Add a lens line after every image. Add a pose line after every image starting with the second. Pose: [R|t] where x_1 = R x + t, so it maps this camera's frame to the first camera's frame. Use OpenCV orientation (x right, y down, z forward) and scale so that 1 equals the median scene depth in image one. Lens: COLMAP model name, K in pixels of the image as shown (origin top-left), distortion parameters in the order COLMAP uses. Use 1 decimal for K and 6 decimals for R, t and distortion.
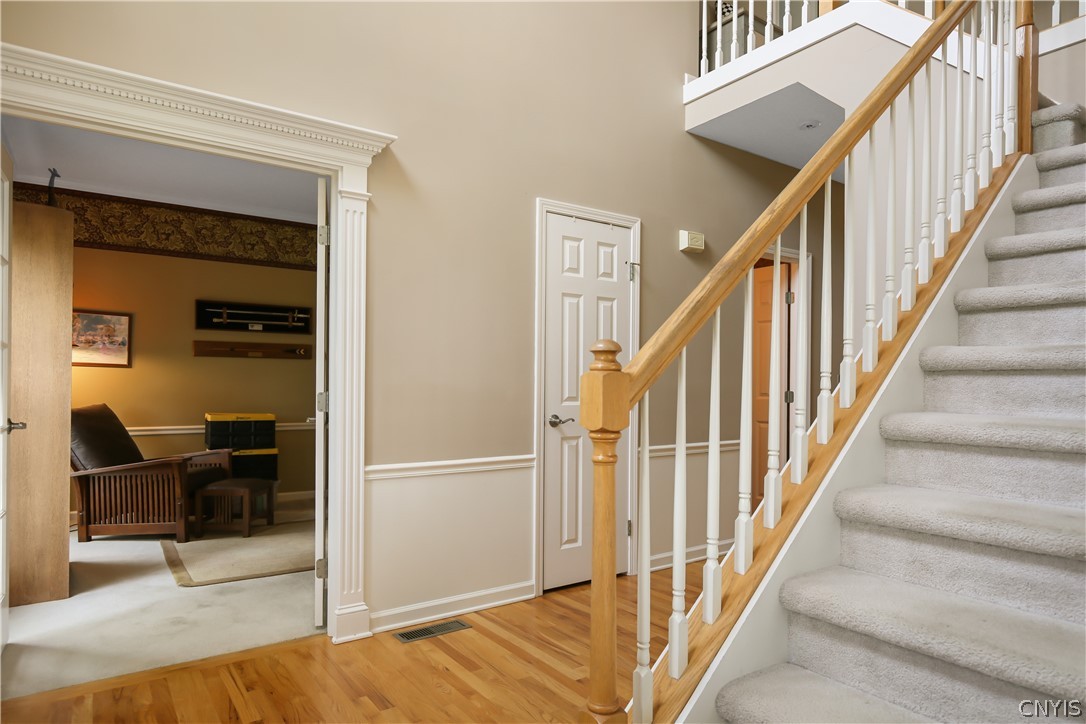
lens RADIAL K [[665.4, 0, 544.2], [0, 665.4, 368.1], [0, 0, 1]] dist [0.007405, 0.000289]
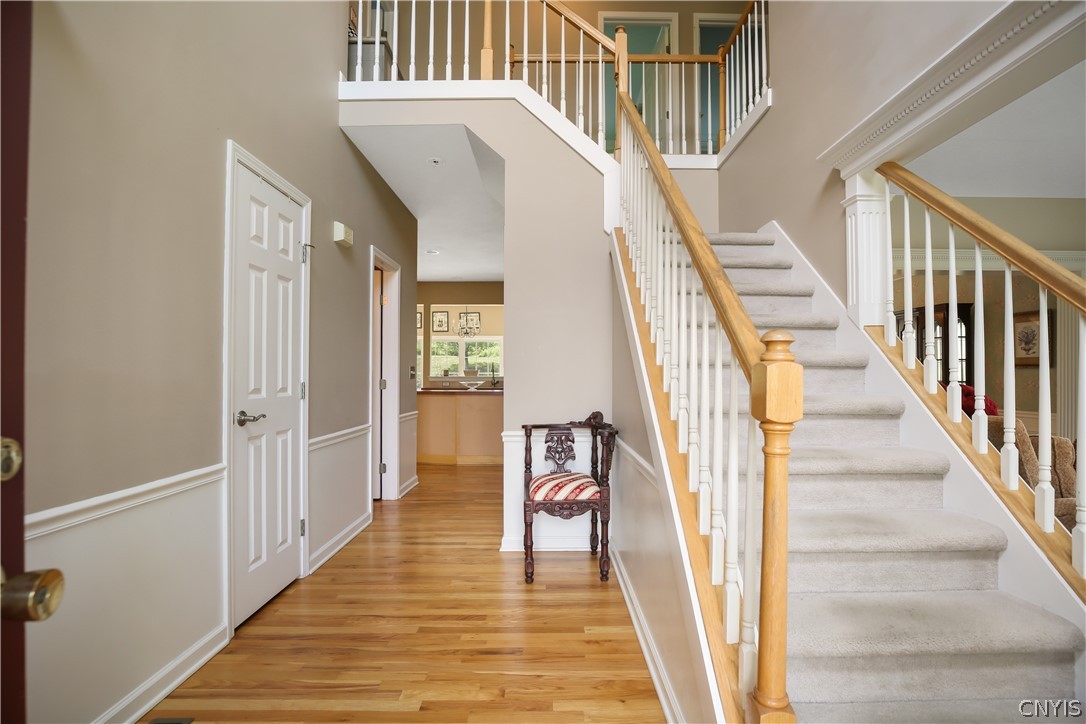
lens RADIAL K [[513.6, 0, 543.8], [0, 513.6, 365.4], [0, 0, 1]] dist [-0.027306, 0.003292]
pose [[0.578119, 0.011055, 0.815878, -0.281062], [-0.014514, 0.999889, -0.003264, 0.010798], [-0.815823, -0.009955, 0.578215, 0.337215]]
